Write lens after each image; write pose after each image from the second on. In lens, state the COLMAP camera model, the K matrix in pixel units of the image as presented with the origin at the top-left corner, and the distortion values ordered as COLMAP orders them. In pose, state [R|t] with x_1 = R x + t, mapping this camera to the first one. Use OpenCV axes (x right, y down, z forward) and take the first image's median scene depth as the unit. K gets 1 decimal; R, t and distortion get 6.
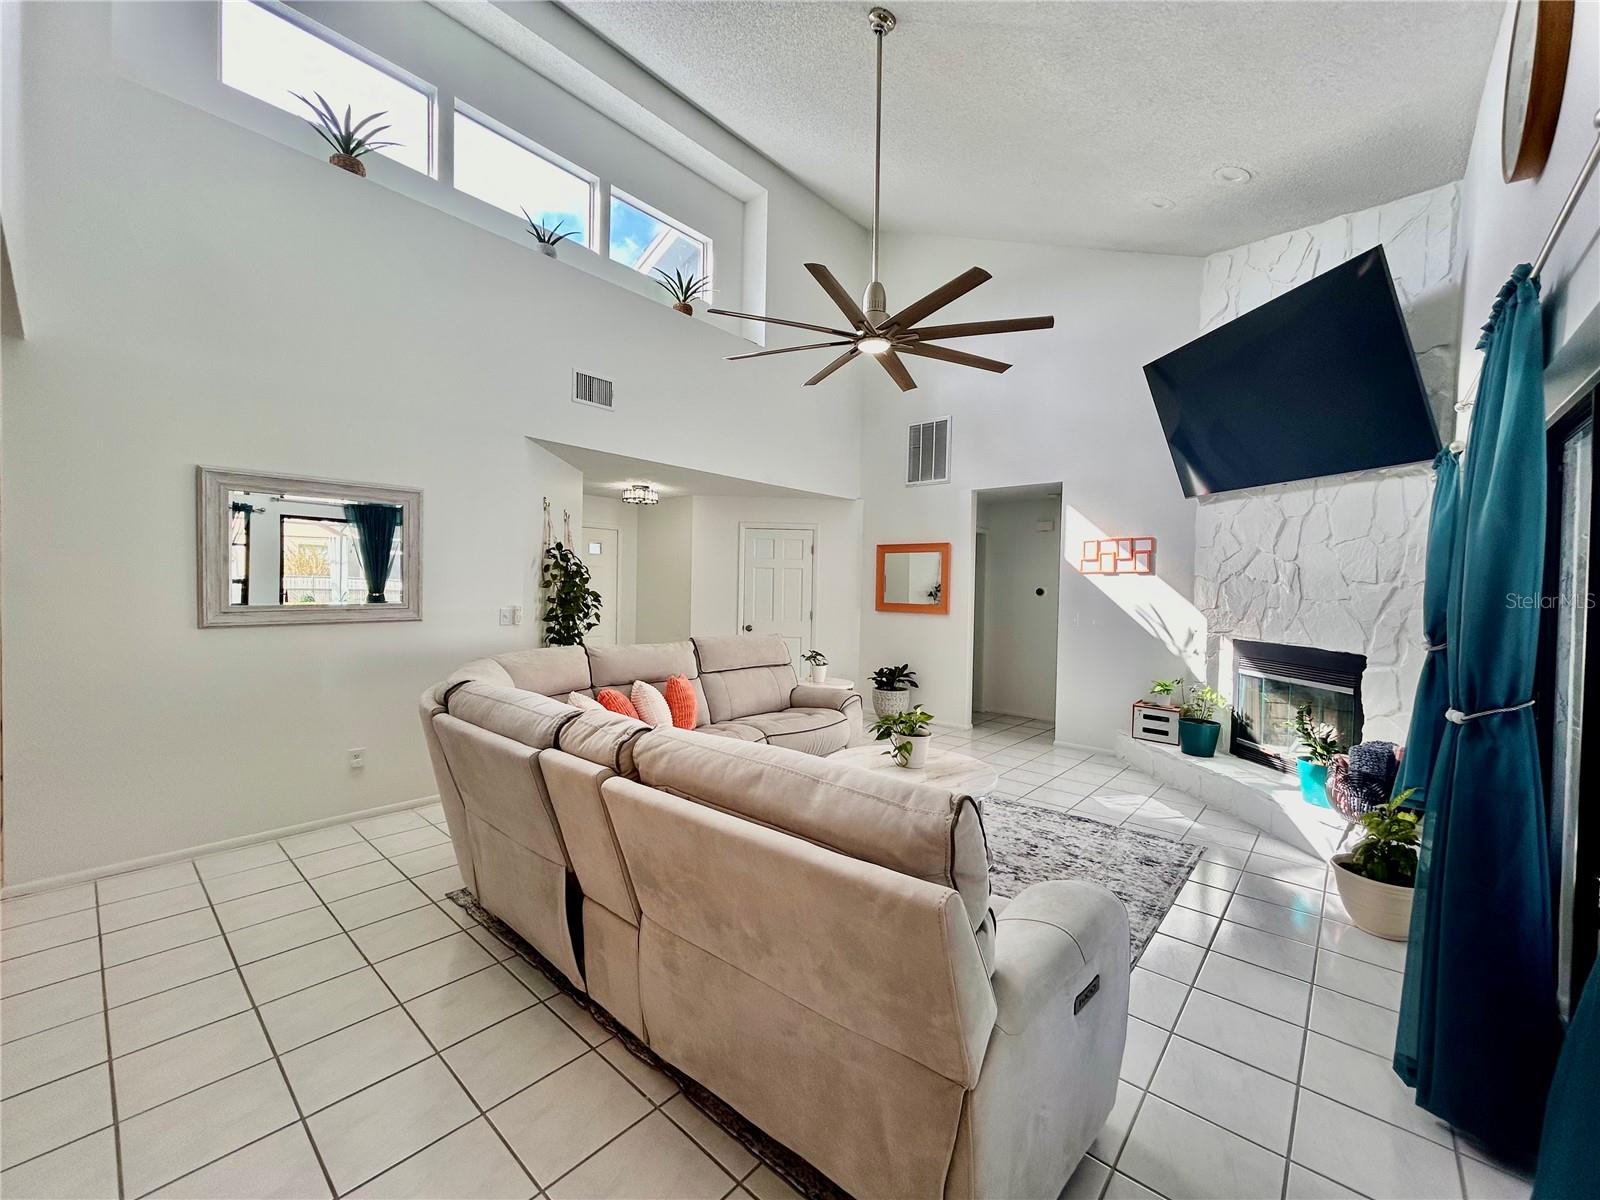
lens RADIAL K [[641.7, 0, 800.0], [0, 641.7, 600.0], [0, 0, 1]] dist [-0.001497, 0.005152]
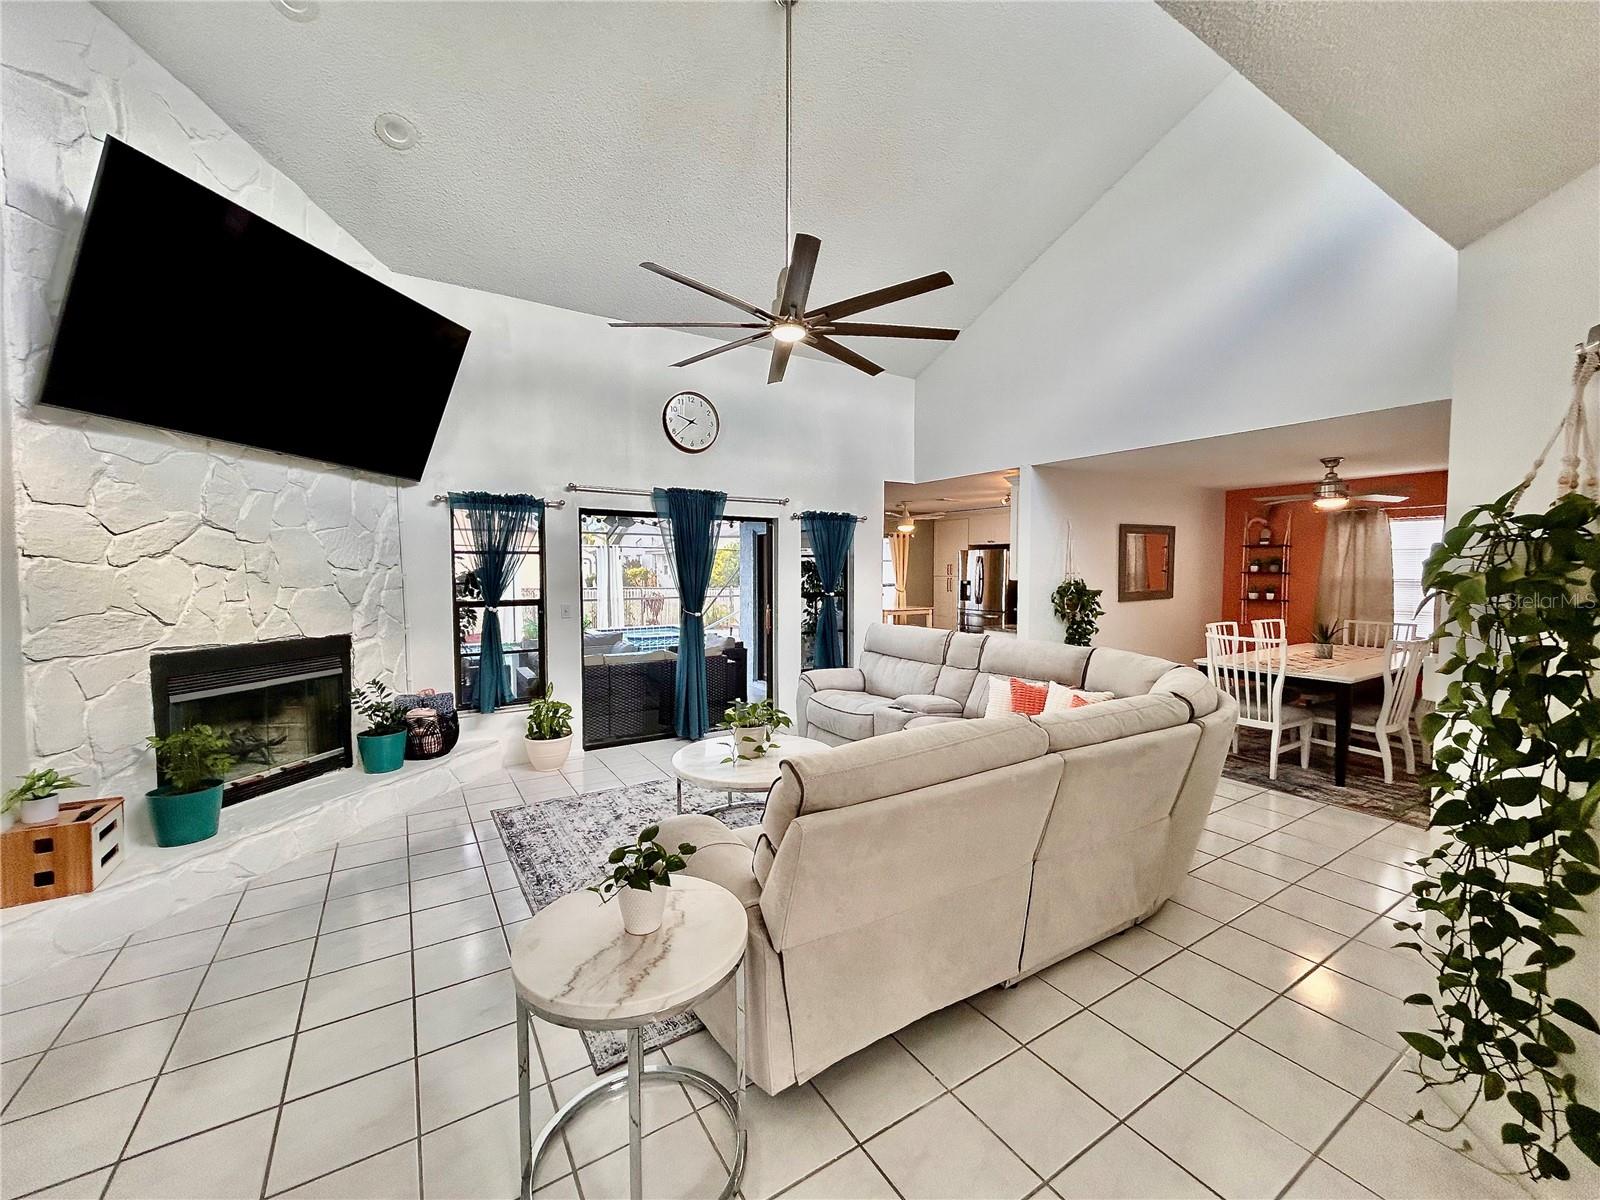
lens RADIAL K [[641.7, 0, 800.0], [0, 641.7, 600.0], [0, 0, 1]] dist [-0.001497, 0.005152]
pose [[-0.960292, -0.035245, 0.276762, -0.175453], [-0.014252, 0.996890, 0.077503, -0.071910], [-0.278633, 0.070481, -0.957808, 1.902973]]
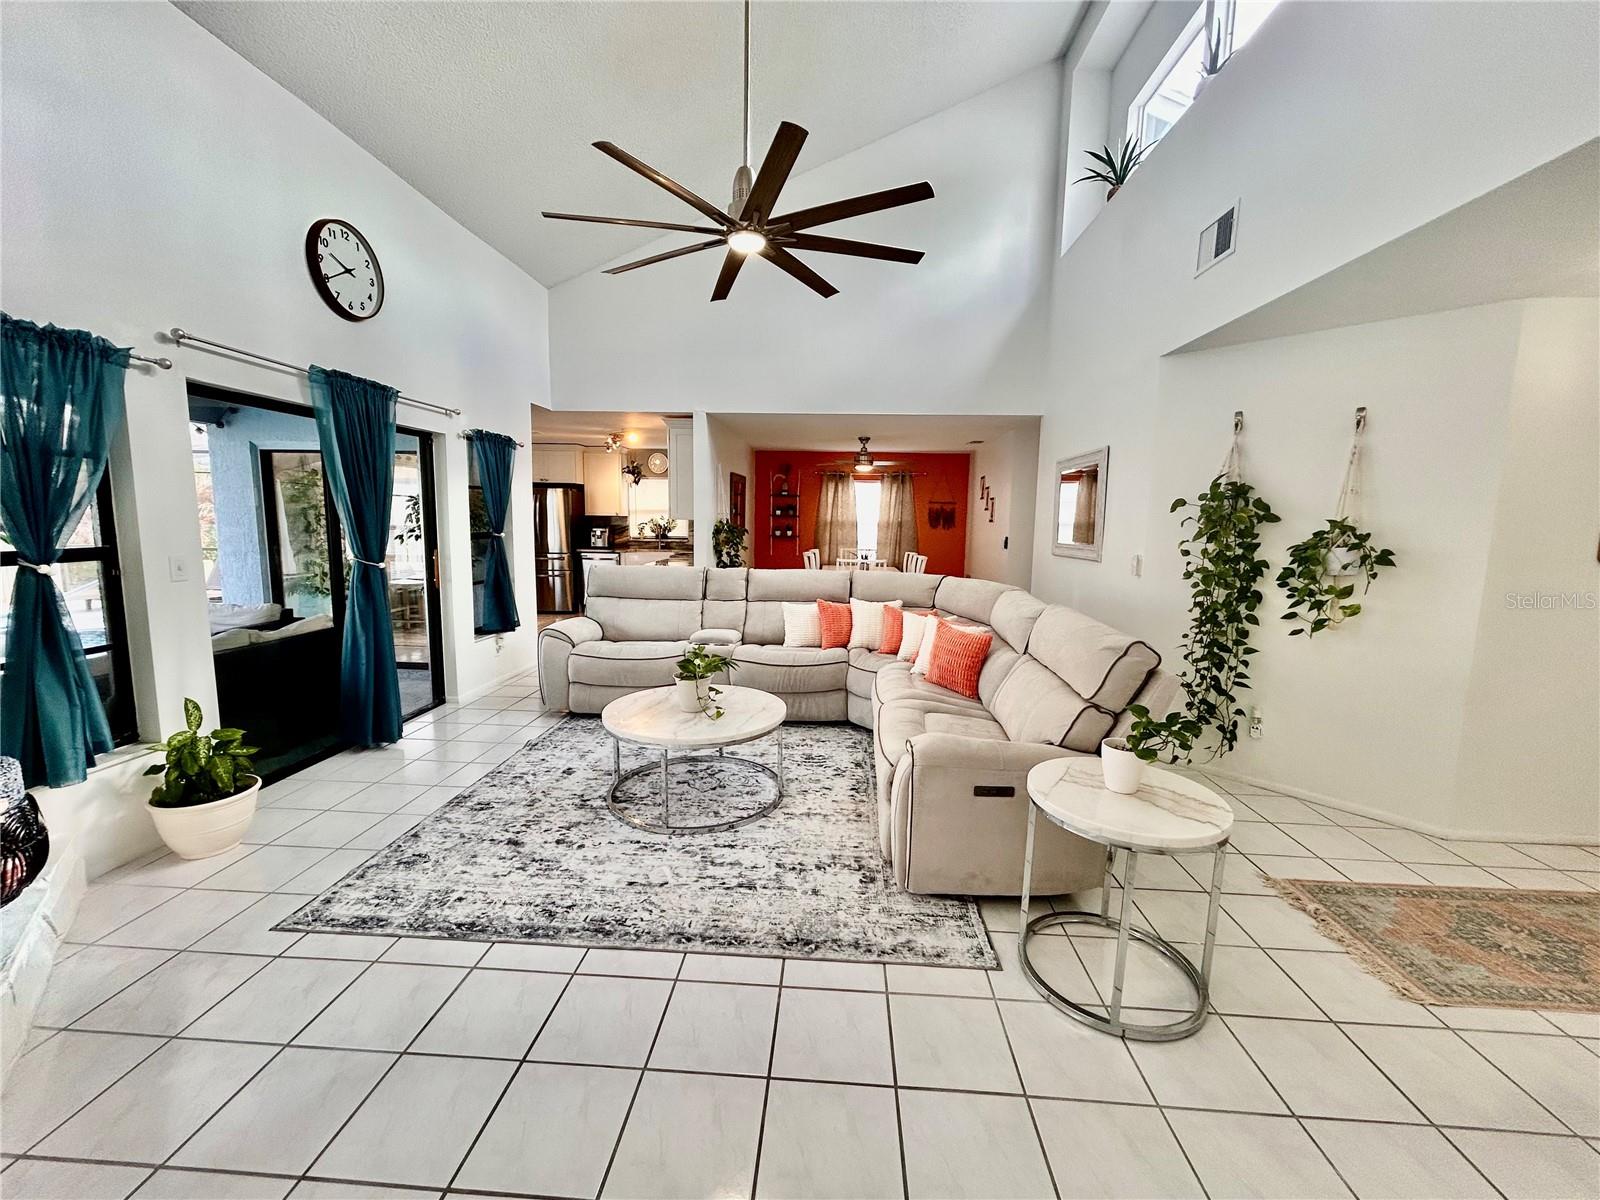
lens RADIAL K [[641.7, 0, 800.0], [0, 641.7, 600.0], [0, 0, 1]] dist [-0.001497, 0.005152]
pose [[-0.792613, 0.043380, -0.608180, 0.598646], [-0.046698, 0.990217, 0.131490, -0.028781], [0.607935, 0.132621, -0.782833, 1.758170]]
